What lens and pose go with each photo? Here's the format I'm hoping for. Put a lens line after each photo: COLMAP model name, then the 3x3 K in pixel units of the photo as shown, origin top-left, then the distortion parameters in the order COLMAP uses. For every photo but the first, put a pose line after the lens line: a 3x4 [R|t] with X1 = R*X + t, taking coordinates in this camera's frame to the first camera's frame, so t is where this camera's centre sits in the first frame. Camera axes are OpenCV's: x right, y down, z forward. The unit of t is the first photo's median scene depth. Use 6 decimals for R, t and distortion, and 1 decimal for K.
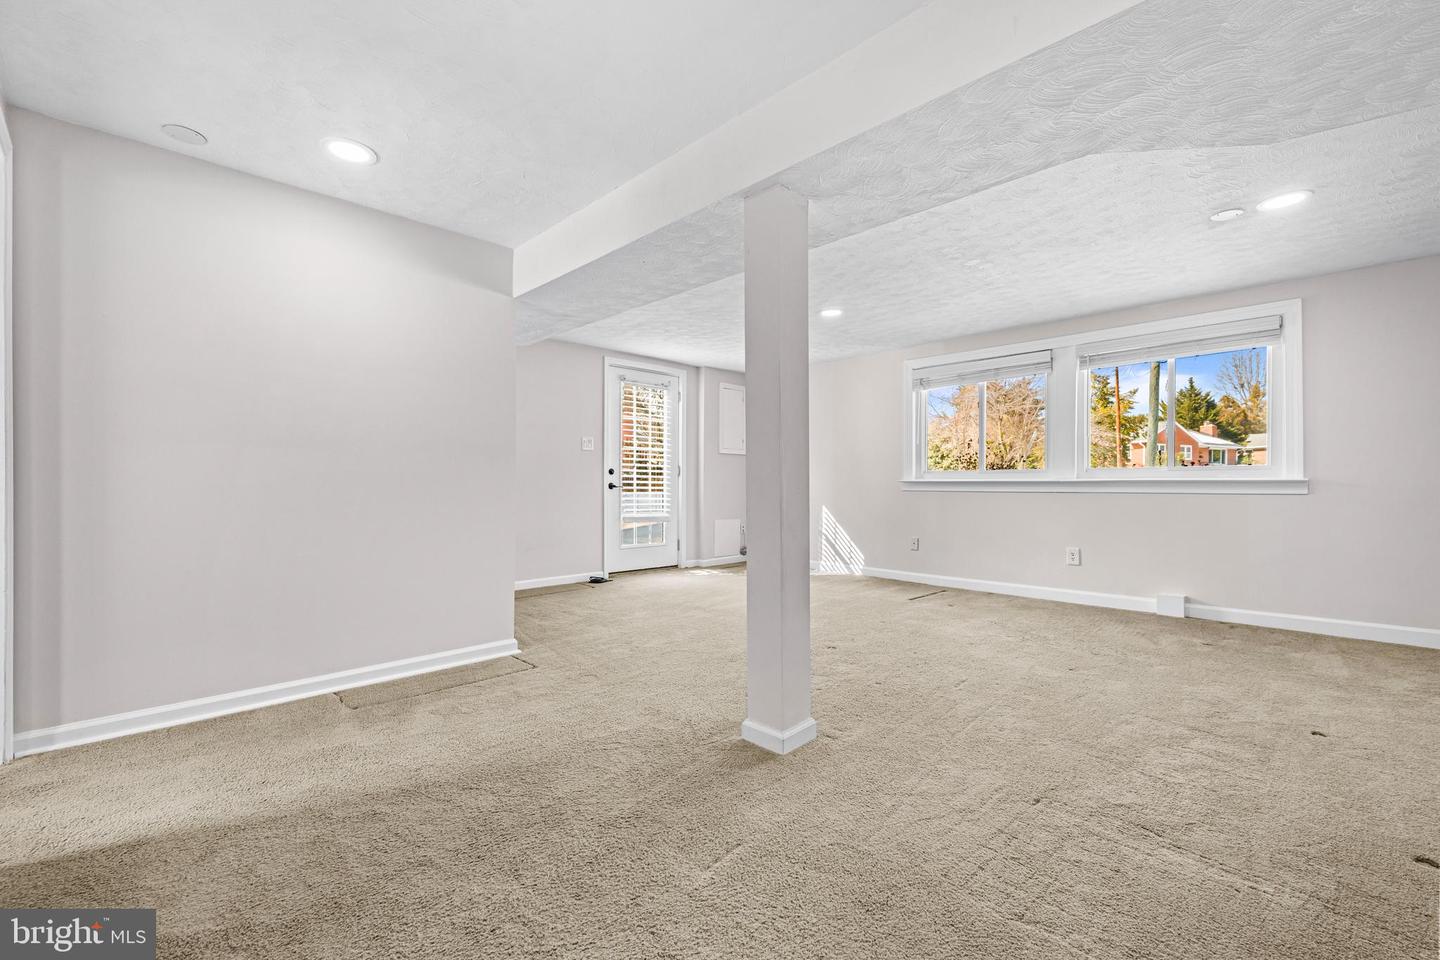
lens RADIAL K [[613.0, 0, 718.2], [0, 613.0, 477.8], [0, 0, 1]] dist [-0.000292, -0.000001]
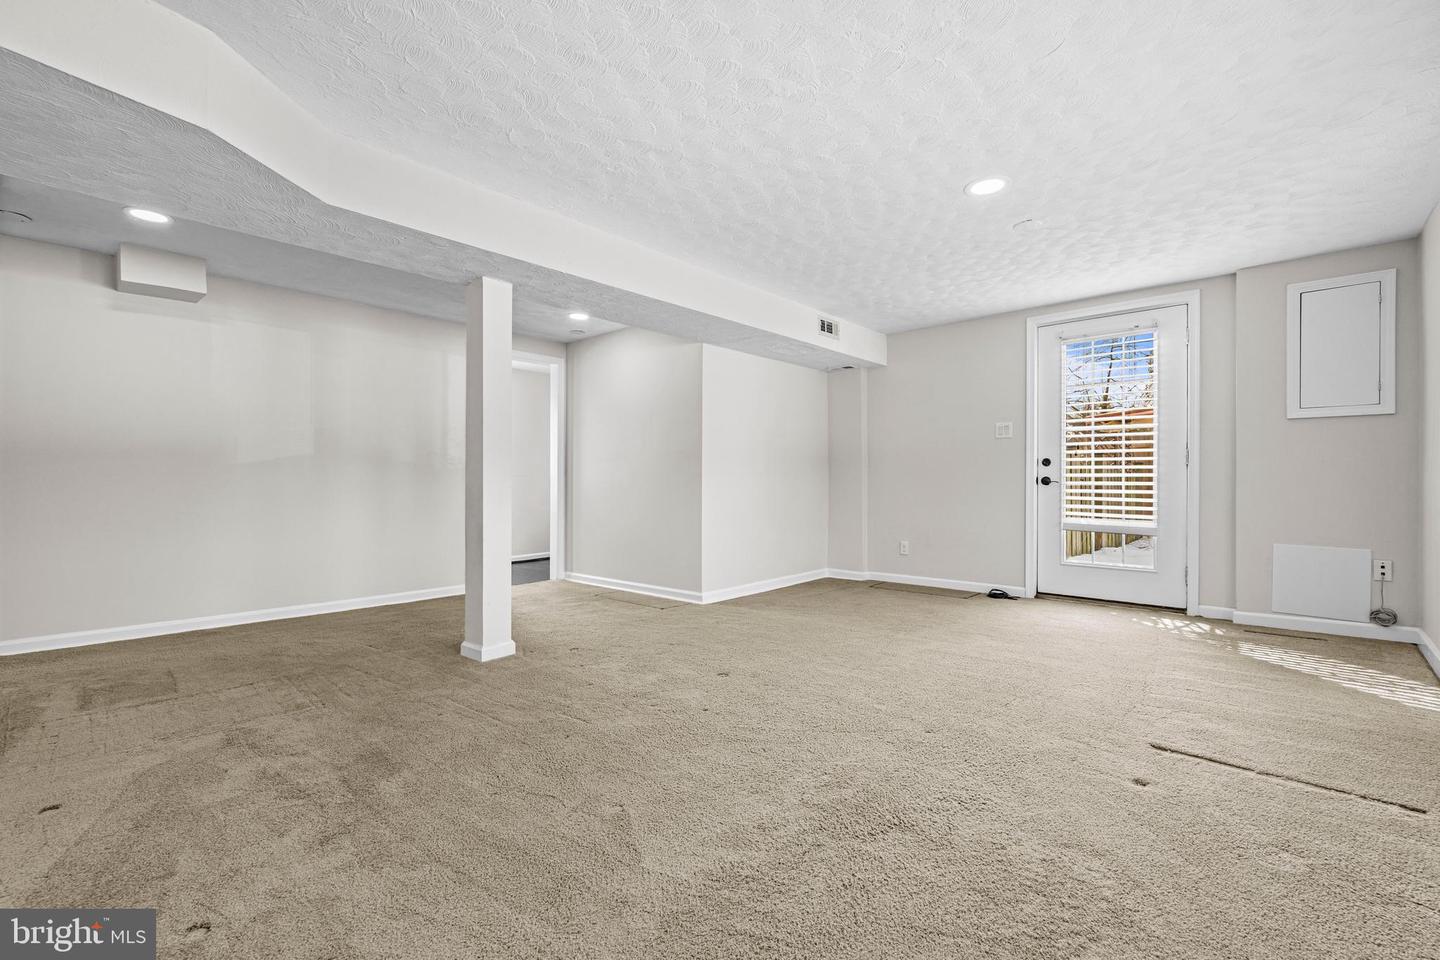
lens RADIAL K [[608.9, 0, 720.0], [0, 608.9, 480.0], [0, 0, 1]] dist [0.000344, 0.000014]
pose [[0.052591, -0.004374, -0.998607, 0.575419], [0.014883, 0.999883, -0.003596, 0.008603], [0.998505, -0.014673, 0.052650, 0.546861]]
